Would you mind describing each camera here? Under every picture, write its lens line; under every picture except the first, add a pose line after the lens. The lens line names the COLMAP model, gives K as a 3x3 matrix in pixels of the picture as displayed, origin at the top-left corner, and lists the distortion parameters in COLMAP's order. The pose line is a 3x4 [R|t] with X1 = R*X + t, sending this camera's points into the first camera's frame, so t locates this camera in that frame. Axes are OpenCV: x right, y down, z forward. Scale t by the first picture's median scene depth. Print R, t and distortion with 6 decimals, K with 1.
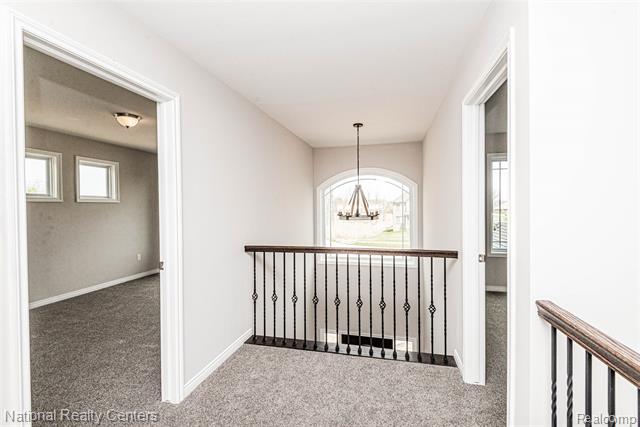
lens RADIAL K [[295.7, 0, 318.1], [0, 295.7, 214.2], [0, 0, 1]] dist [0.002250, 0.000187]
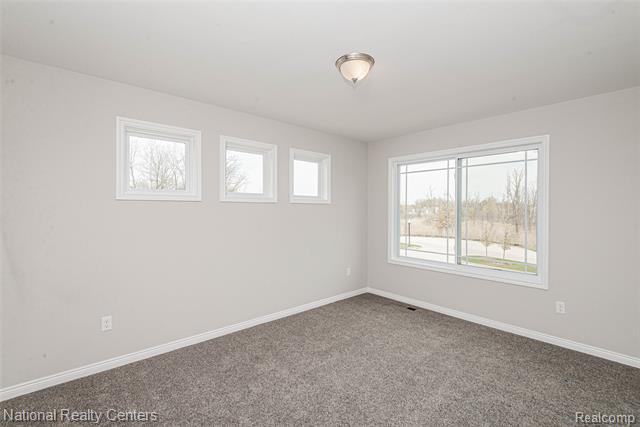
lens RADIAL K [[295.7, 0, 319.2], [0, 295.7, 211.0], [0, 0, 1]] dist [0.002250, 0.000187]
pose [[0.834008, 0.011637, -0.551630, -0.260615], [-0.023626, 0.999614, -0.014633, -0.006923], [0.551246, 0.025237, 0.833961, 0.320630]]
